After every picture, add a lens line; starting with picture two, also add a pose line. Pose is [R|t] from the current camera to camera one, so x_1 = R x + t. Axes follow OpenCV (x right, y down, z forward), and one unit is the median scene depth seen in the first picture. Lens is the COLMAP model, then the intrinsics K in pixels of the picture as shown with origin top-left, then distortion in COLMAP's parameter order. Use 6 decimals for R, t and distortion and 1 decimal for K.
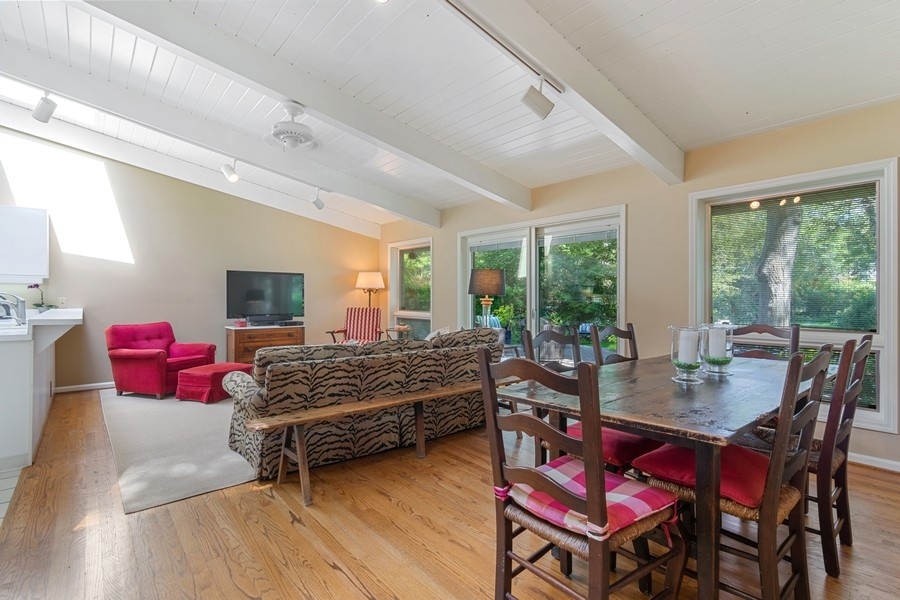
lens RADIAL K [[432.9, 0, 449.4], [0, 432.9, 295.1], [0, 0, 1]] dist [-0.000292, 0.000299]
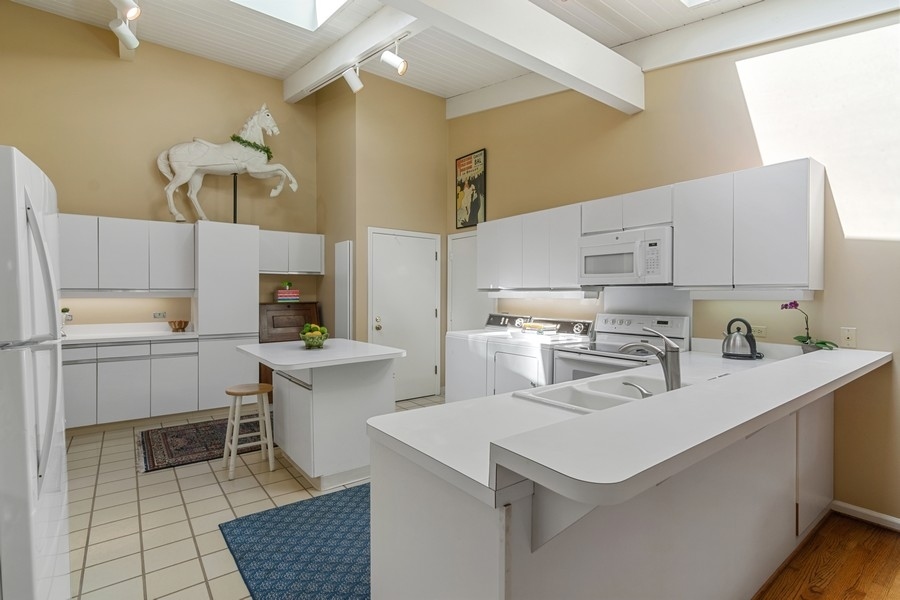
lens RADIAL K [[432.9, 0, 449.4], [0, 432.9, 295.1], [0, 0, 1]] dist [-0.000292, 0.000299]
pose [[-0.052436, 0.000414, -0.998624, -0.377828], [-0.001609, 0.999999, 0.000499, -0.031771], [0.998623, 0.001633, -0.052436, 0.578626]]
